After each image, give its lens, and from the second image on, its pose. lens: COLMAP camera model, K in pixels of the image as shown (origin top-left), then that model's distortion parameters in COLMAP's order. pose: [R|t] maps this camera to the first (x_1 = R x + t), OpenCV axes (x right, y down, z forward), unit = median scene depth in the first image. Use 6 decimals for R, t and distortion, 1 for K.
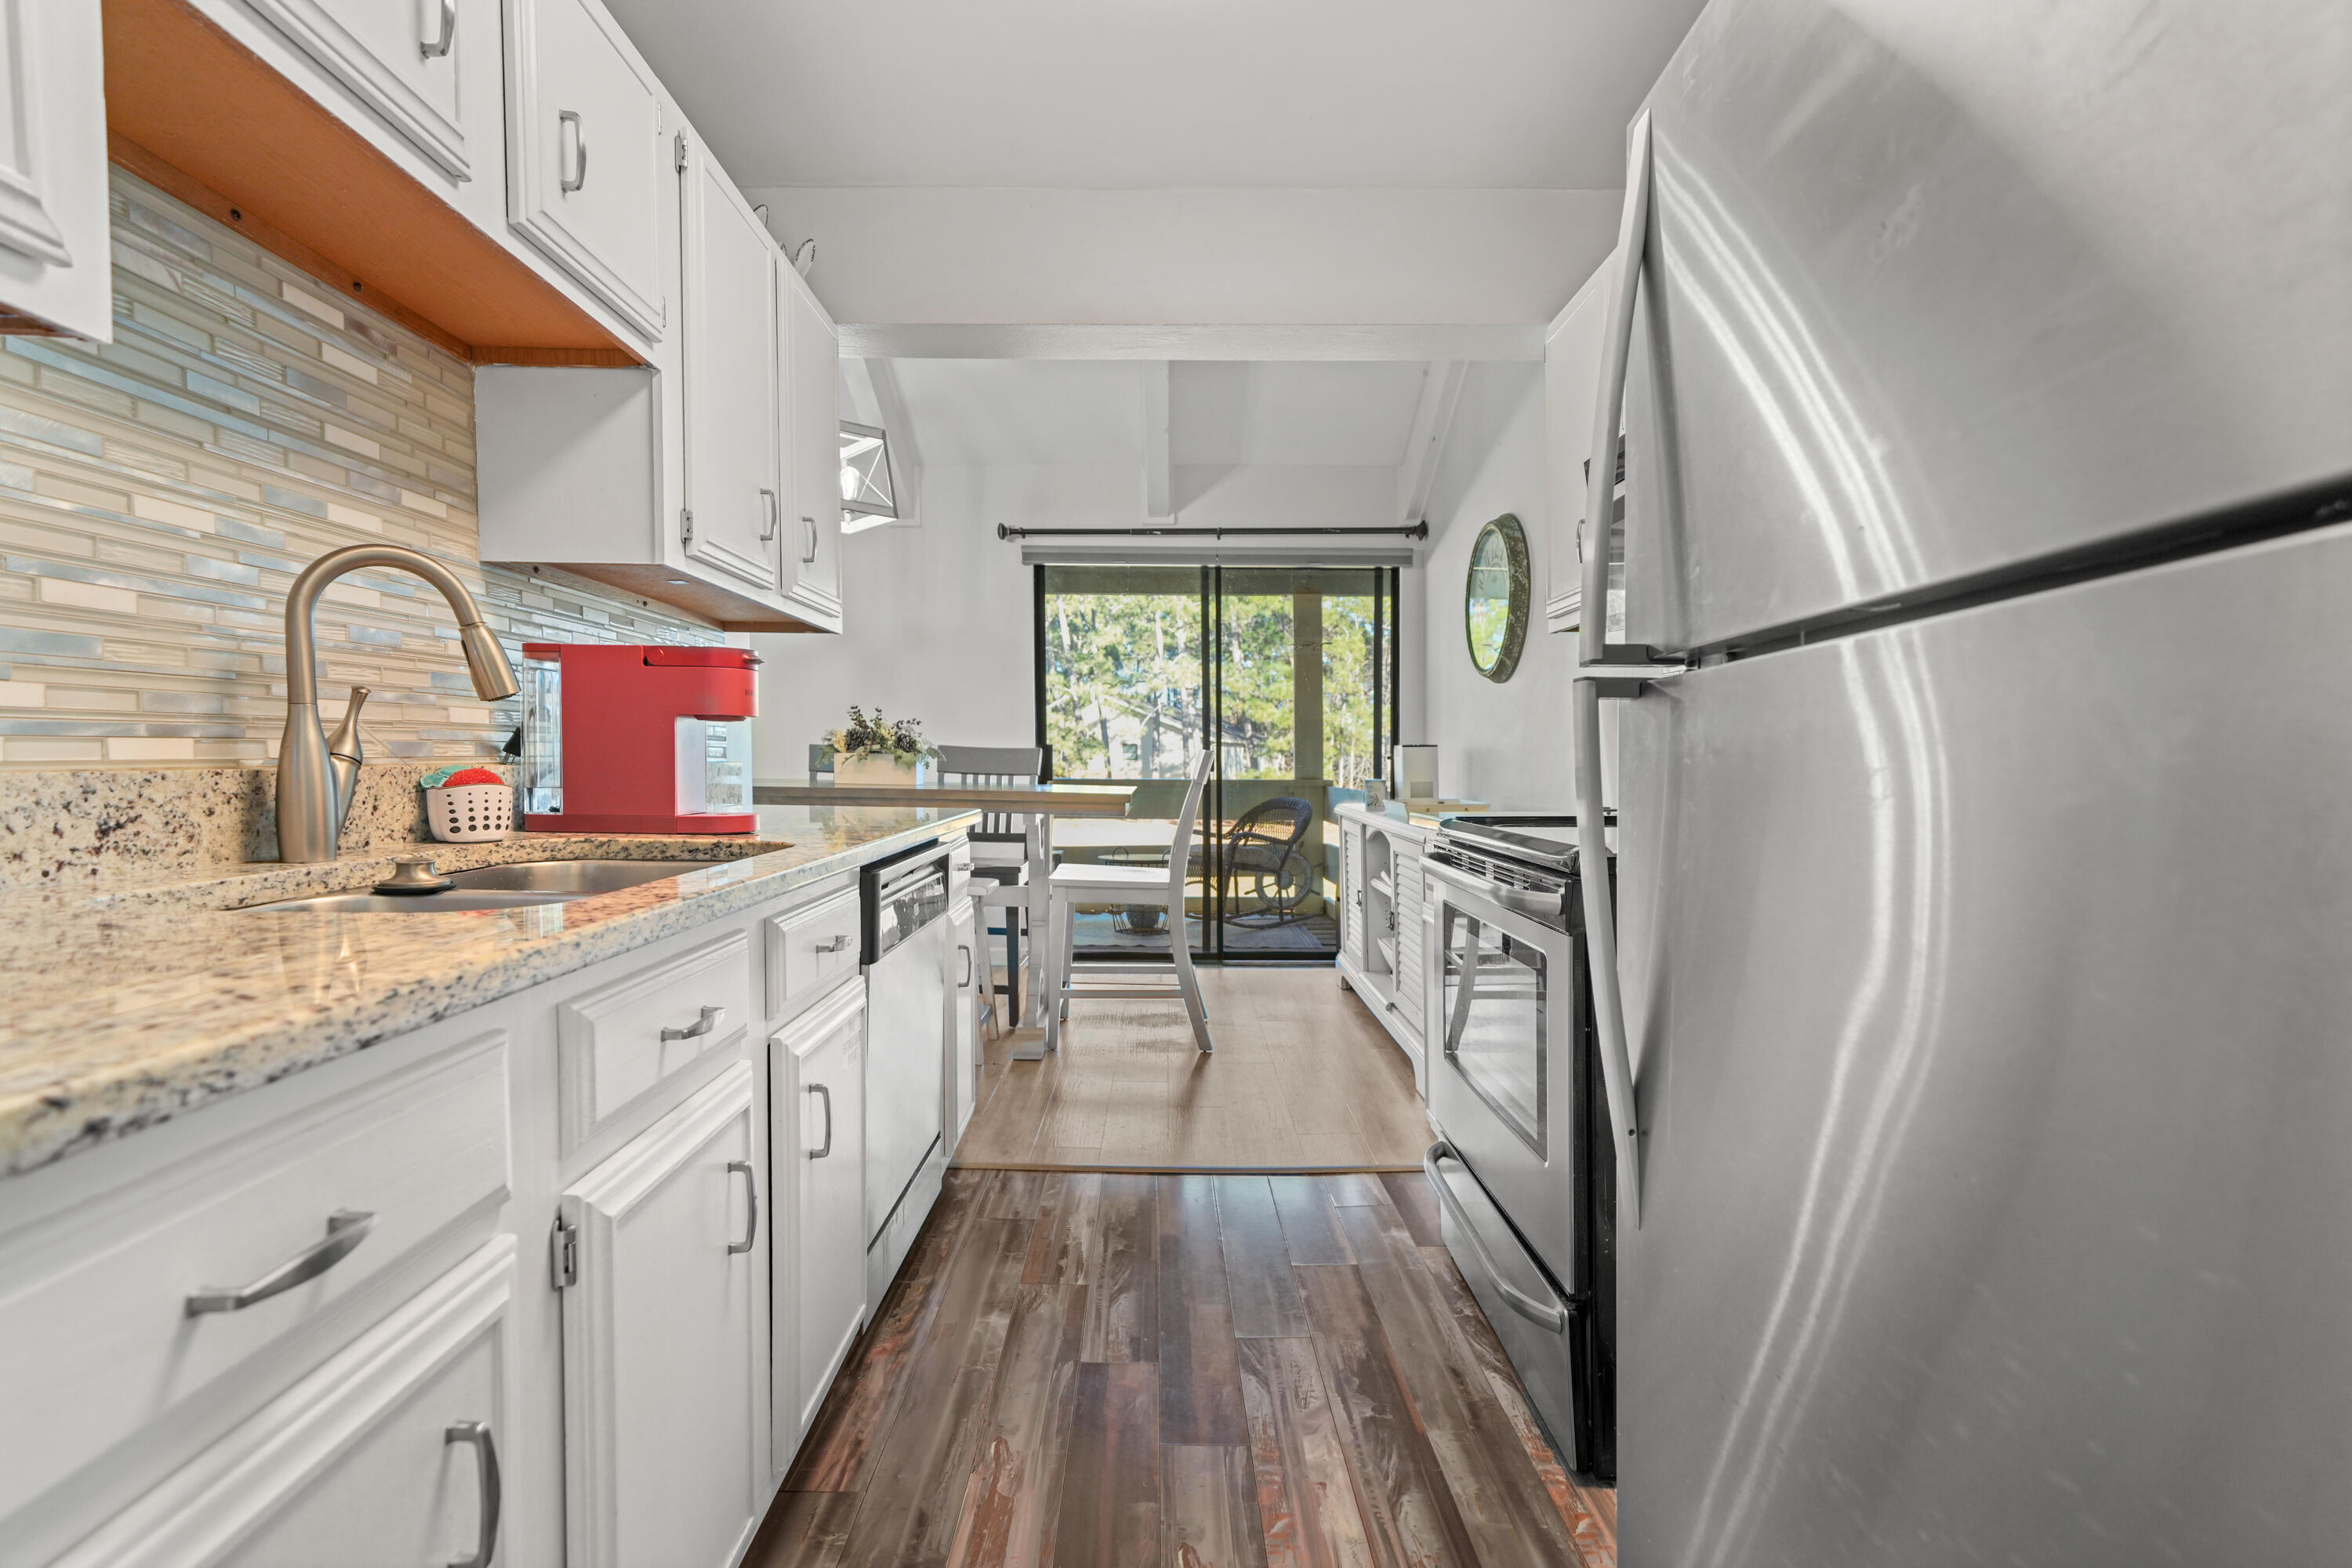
lens RADIAL K [[1071.5, 0, 1176.0], [0, 1071.5, 784.0], [0, 0, 1]] dist [0.002834, 0.000500]
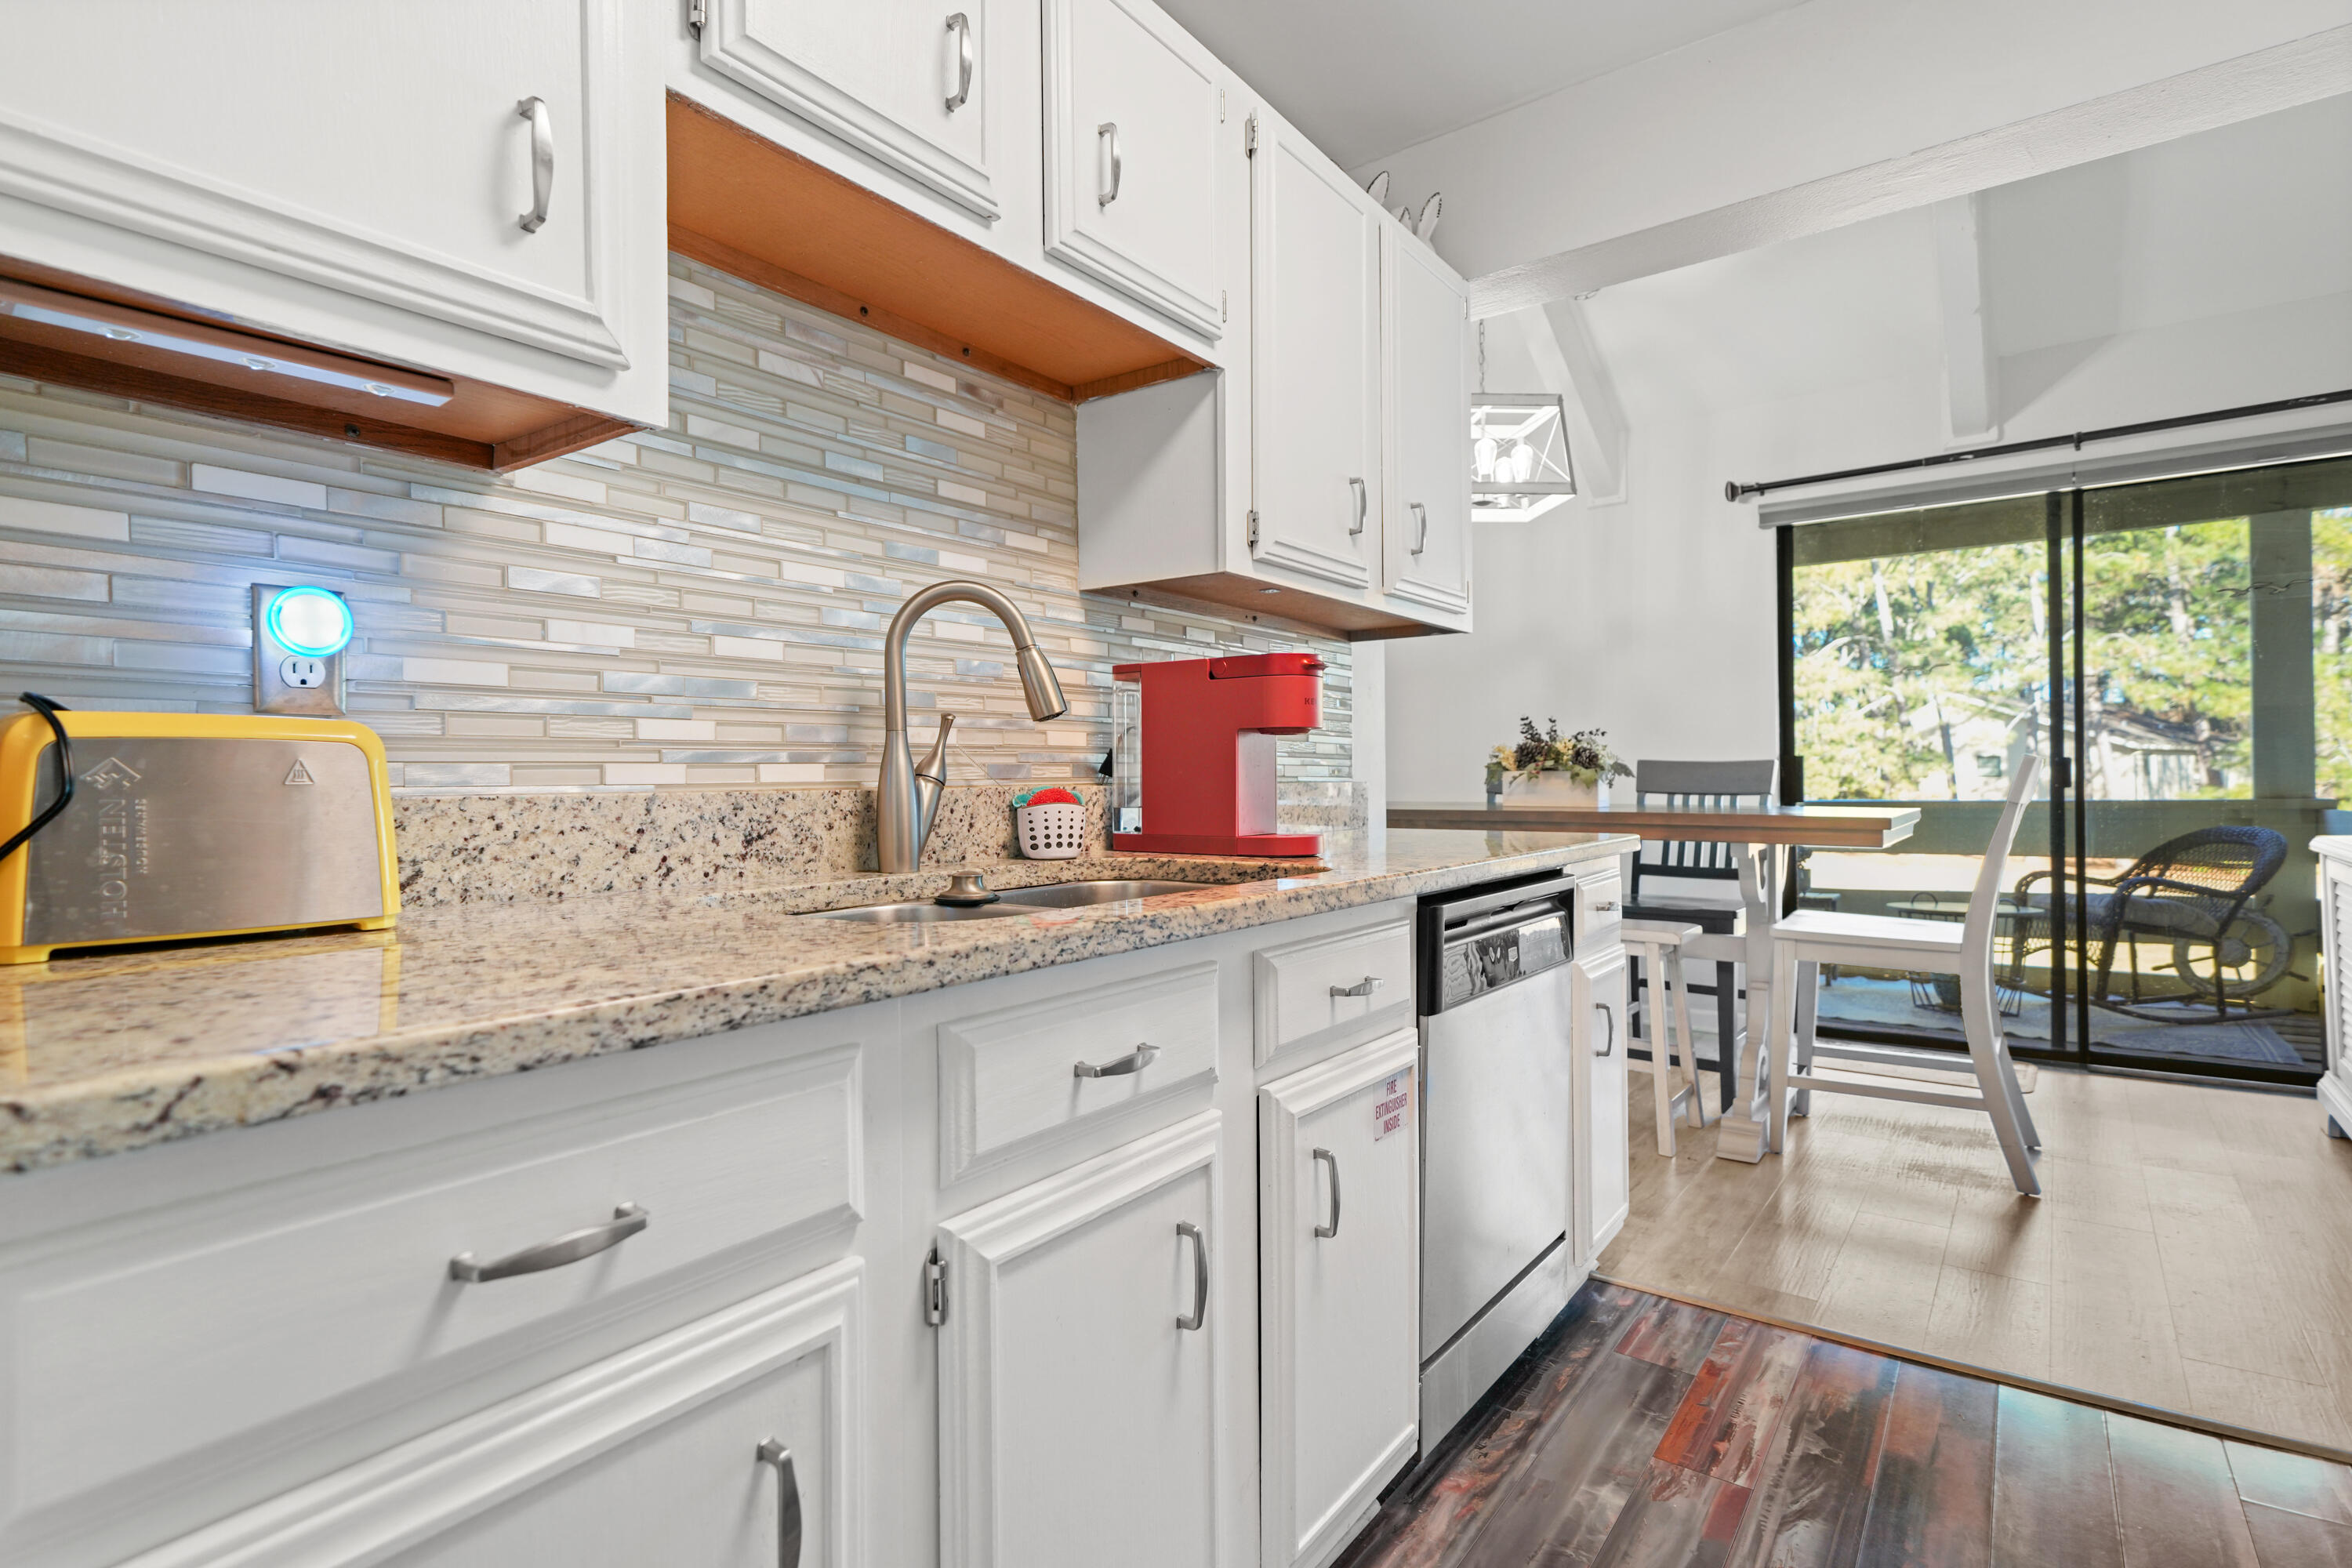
lens RADIAL K [[1182.4, 0, 1174.2], [0, 1182.4, 795.7], [0, 0, 1]] dist [0.011848, 0.000696]
pose [[0.799351, -0.011470, -0.600755, 0.128523], [0.003757, 0.999894, -0.014091, 0.009353], [0.600852, 0.009006, 0.799309, 0.156745]]
